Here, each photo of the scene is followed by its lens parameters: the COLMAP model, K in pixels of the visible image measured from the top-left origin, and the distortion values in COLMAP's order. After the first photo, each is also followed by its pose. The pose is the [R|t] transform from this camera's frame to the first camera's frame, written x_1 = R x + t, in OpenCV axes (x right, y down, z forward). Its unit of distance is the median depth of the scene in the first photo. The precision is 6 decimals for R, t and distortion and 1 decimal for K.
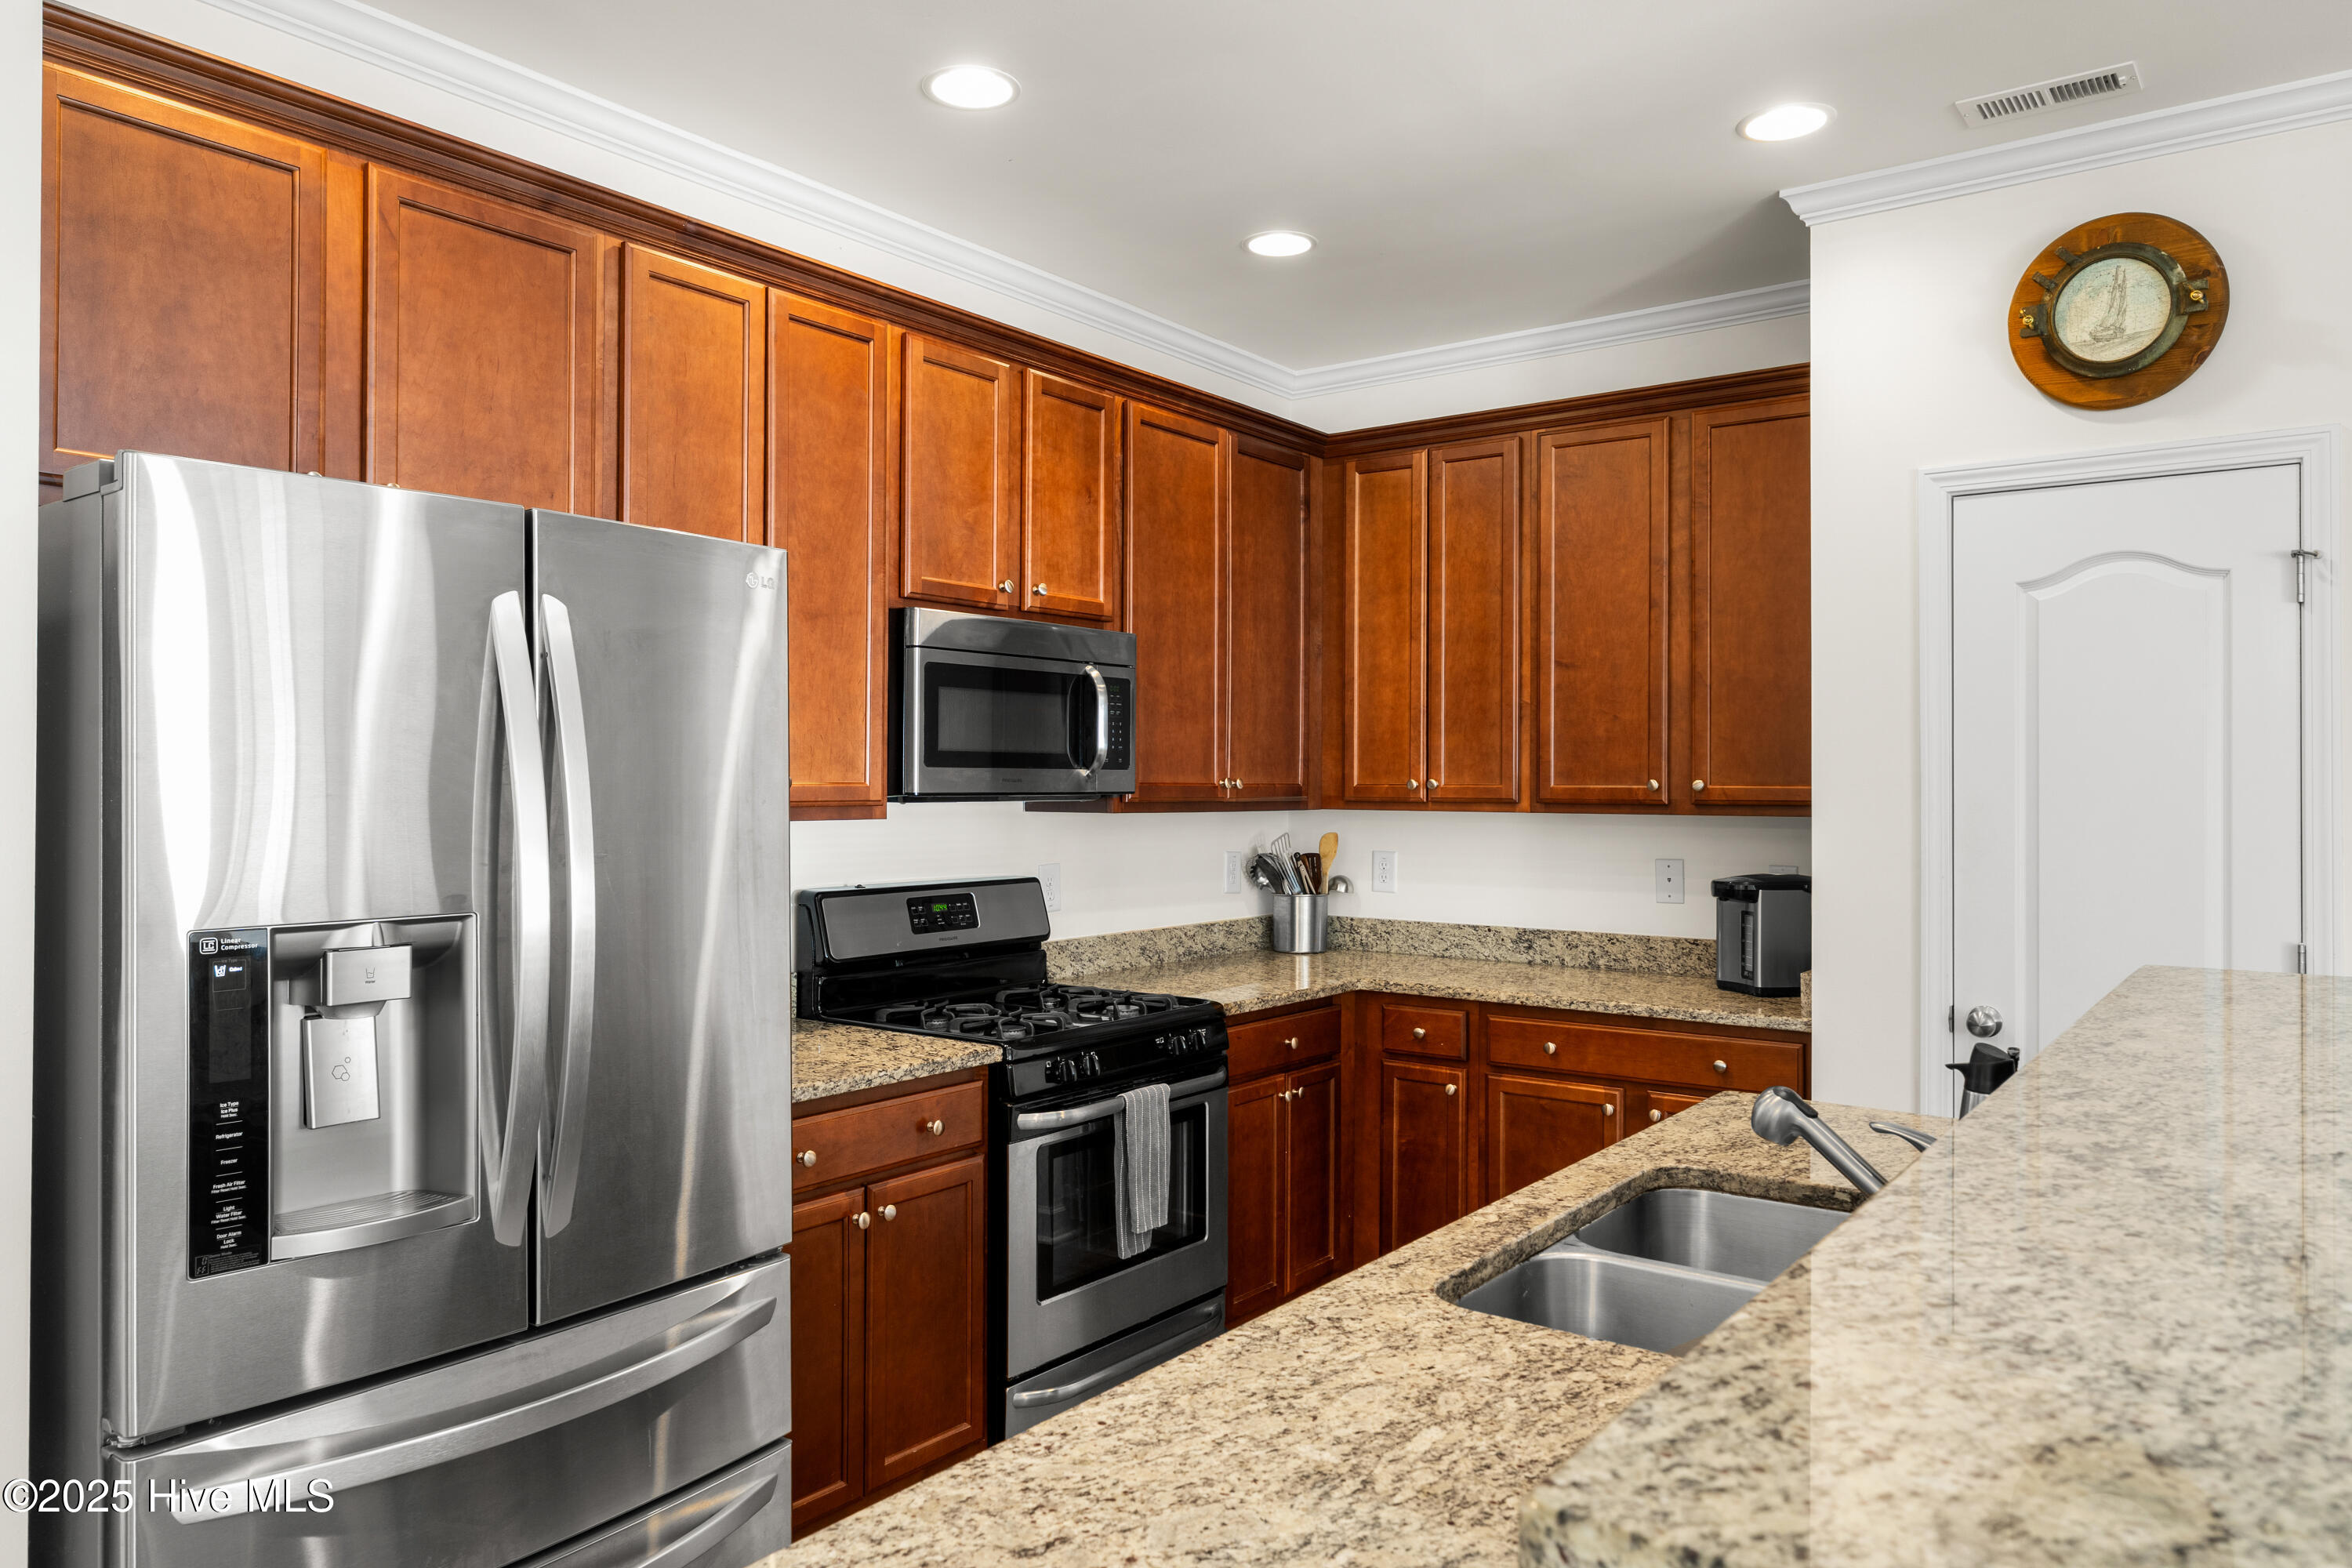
lens RADIAL K [[1589.2, 0, 1162.6], [0, 1589.2, 774.2], [0, 0, 1]] dist [0.002386, 0.001107]
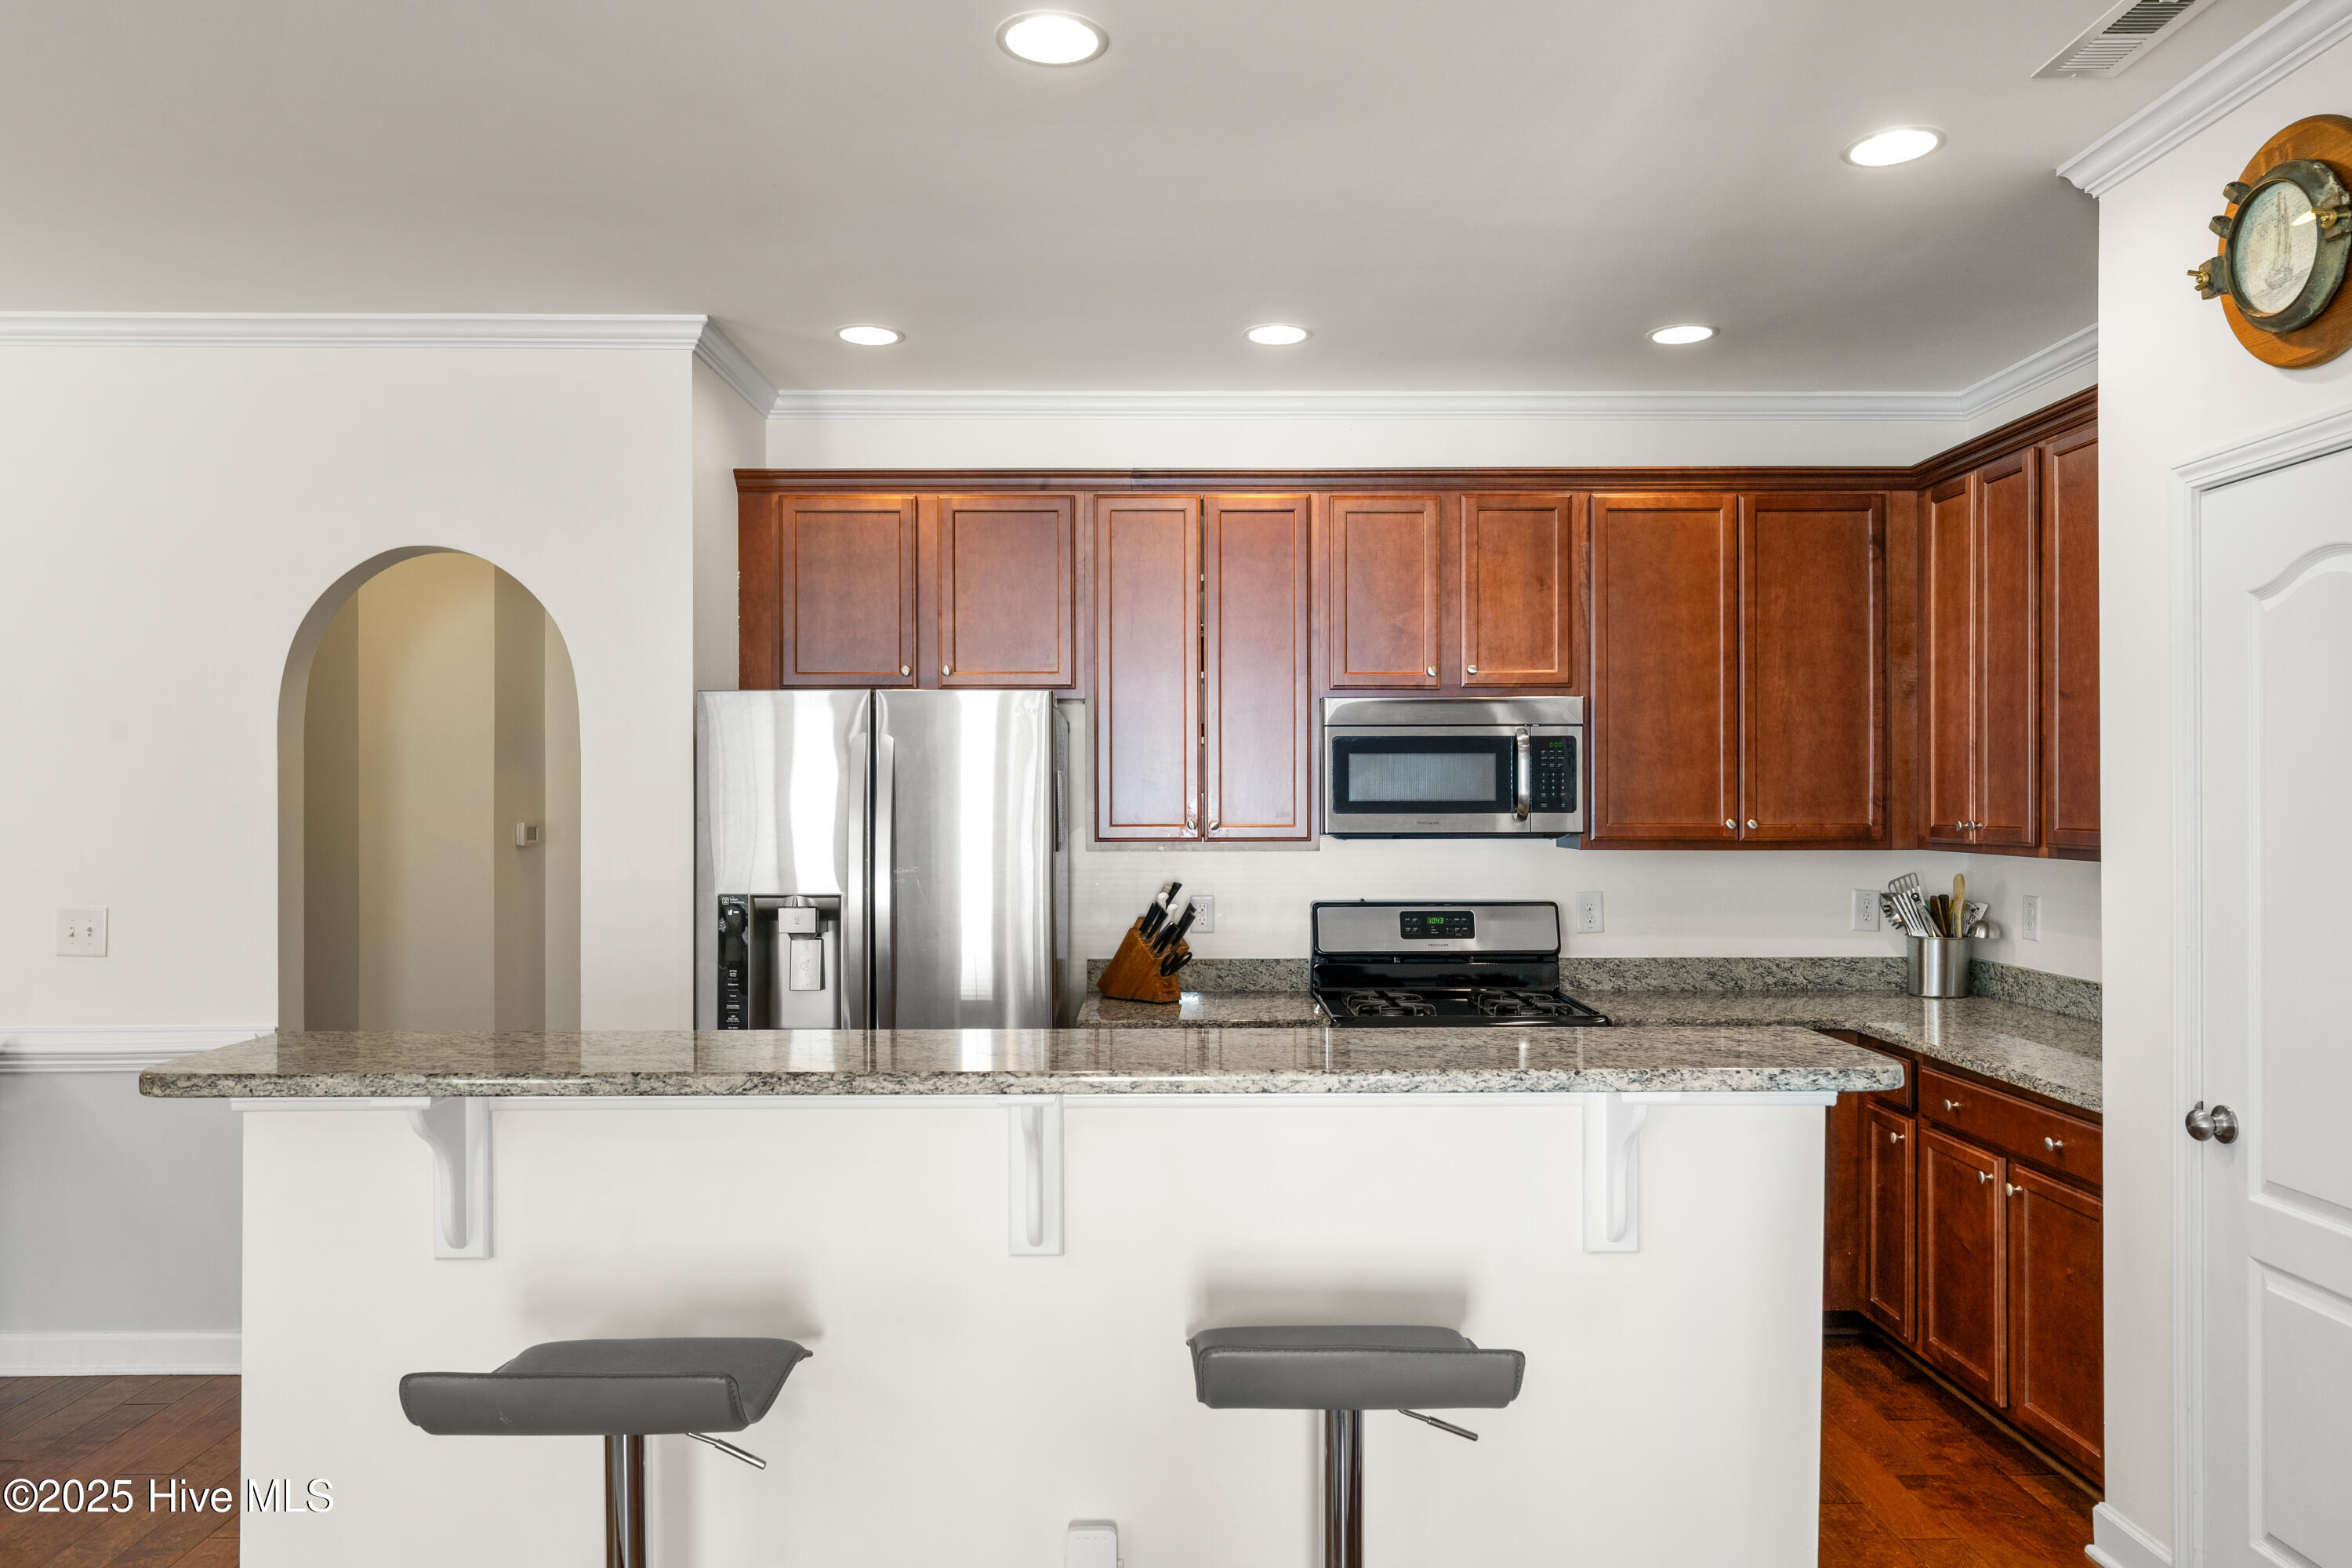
lens RADIAL K [[1567.6, 0, 1174.8], [0, 1567.6, 798.4], [0, 0, 1]] dist [0.002925, -0.000714]
pose [[0.606649, -0.005437, -0.794951, 0.711971], [0.008439, 0.999964, -0.000399, -0.015417], [0.794925, -0.006466, 0.606673, 0.061947]]
